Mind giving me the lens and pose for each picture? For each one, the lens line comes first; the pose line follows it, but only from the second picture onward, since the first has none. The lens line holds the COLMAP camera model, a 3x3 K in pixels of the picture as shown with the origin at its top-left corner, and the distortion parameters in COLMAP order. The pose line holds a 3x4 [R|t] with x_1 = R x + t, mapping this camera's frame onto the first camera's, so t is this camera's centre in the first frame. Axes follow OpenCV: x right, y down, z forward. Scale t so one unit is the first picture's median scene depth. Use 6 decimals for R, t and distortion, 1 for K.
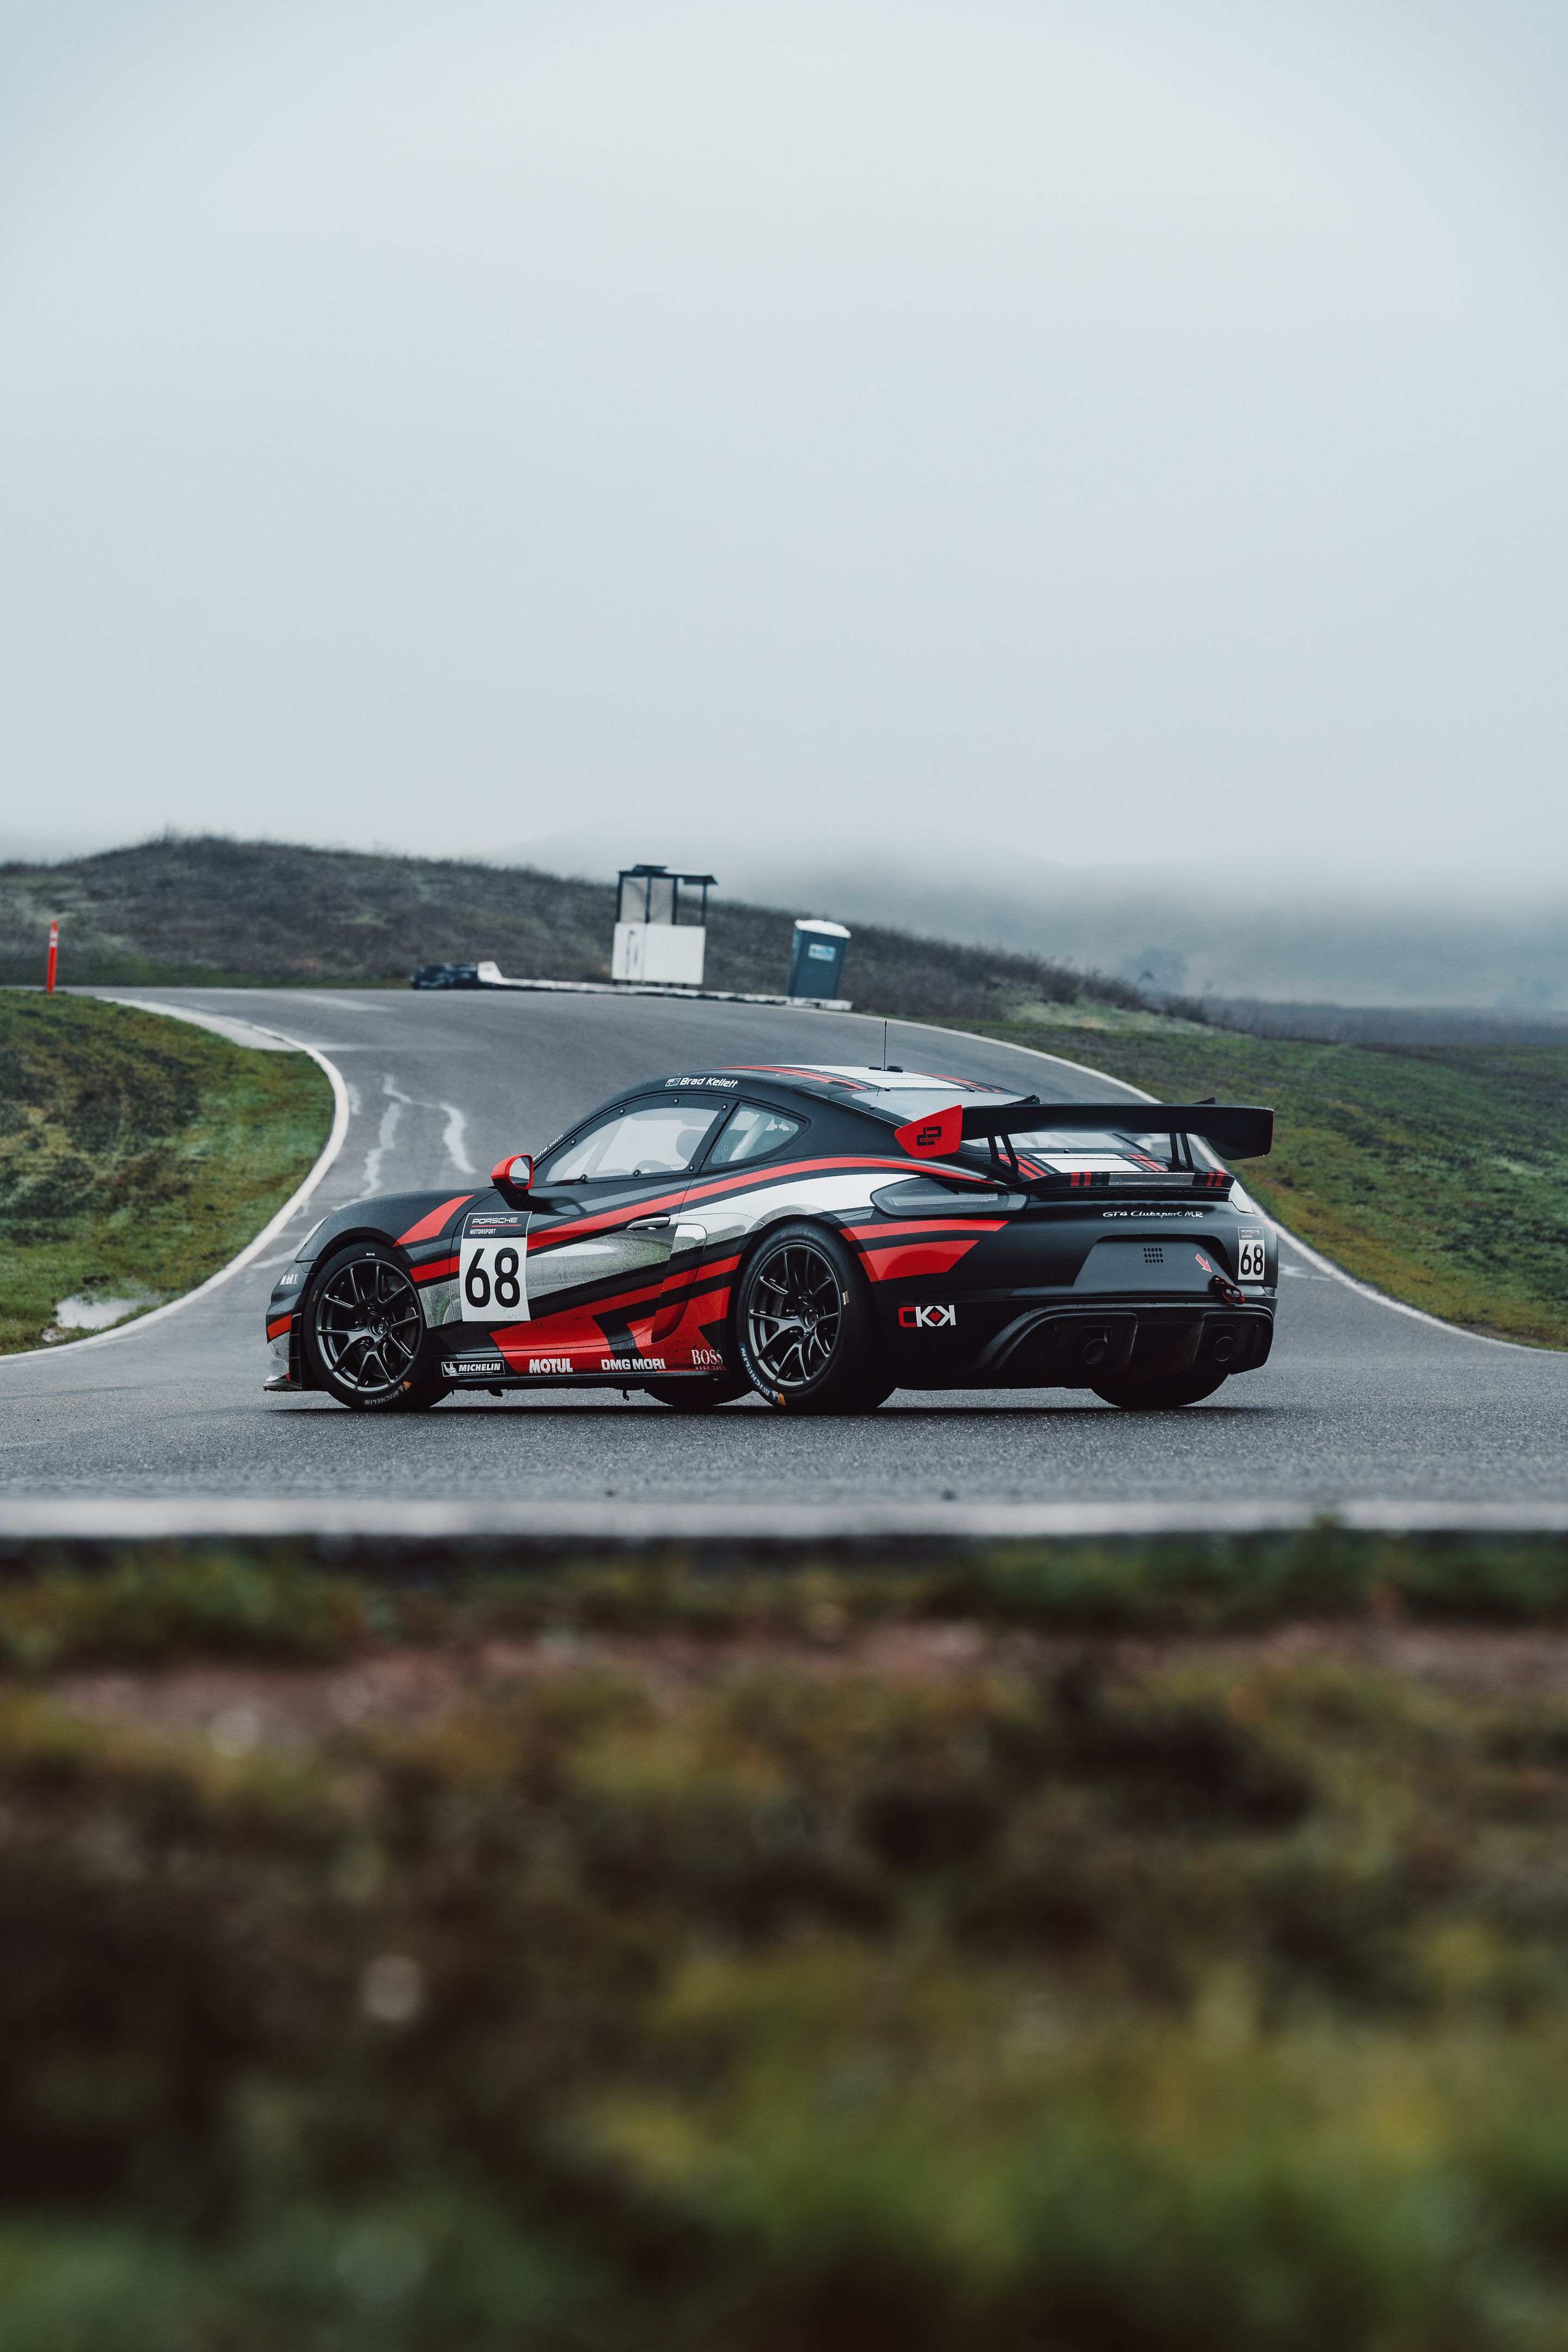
lens RADIAL K [[6786.1, 0, 784.0], [0, 6786.1, 1176.0], [0, 0, 1]] dist [-0.093334, 1.019418]
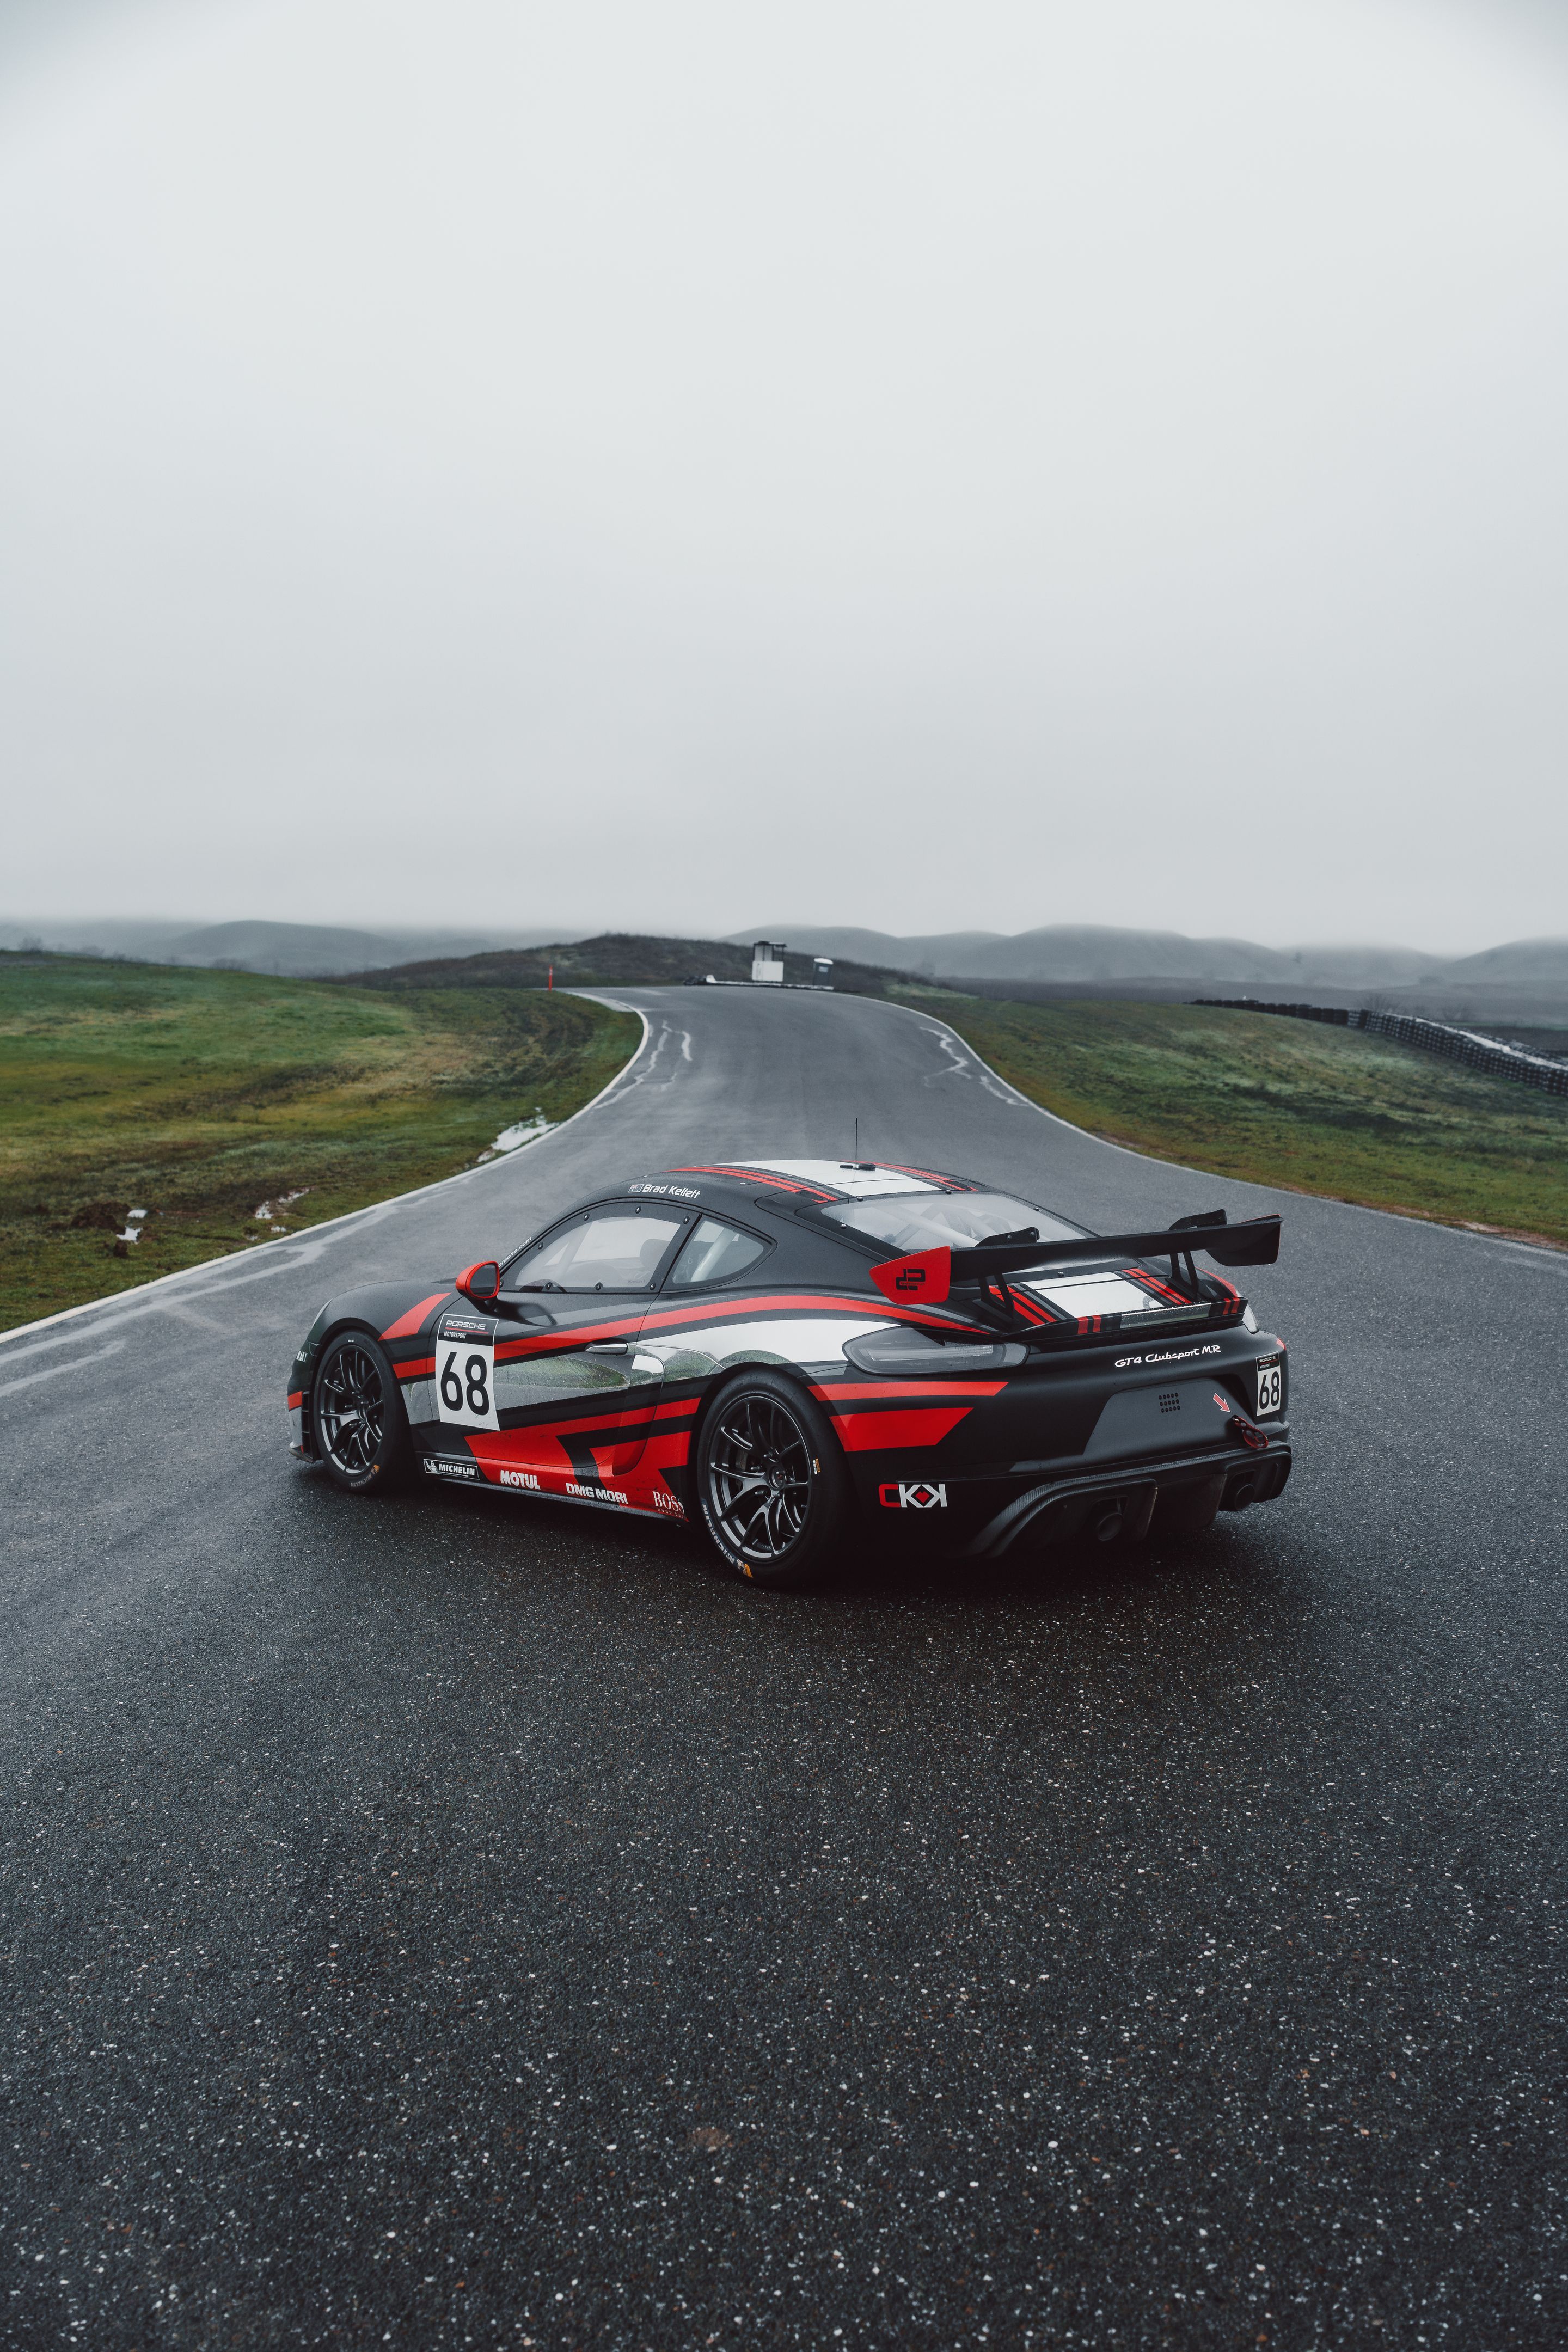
lens RADIAL K [[2293.2, 0, 784.0], [0, 2293.2, 1176.0], [0, 0, 1]] dist [-0.008347, 0.001422]
pose [[0.999708, -0.020237, -0.013178, 0.009113], [0.020950, 0.998187, 0.056417, -0.033987], [0.012012, -0.056676, 0.998320, 0.681119]]
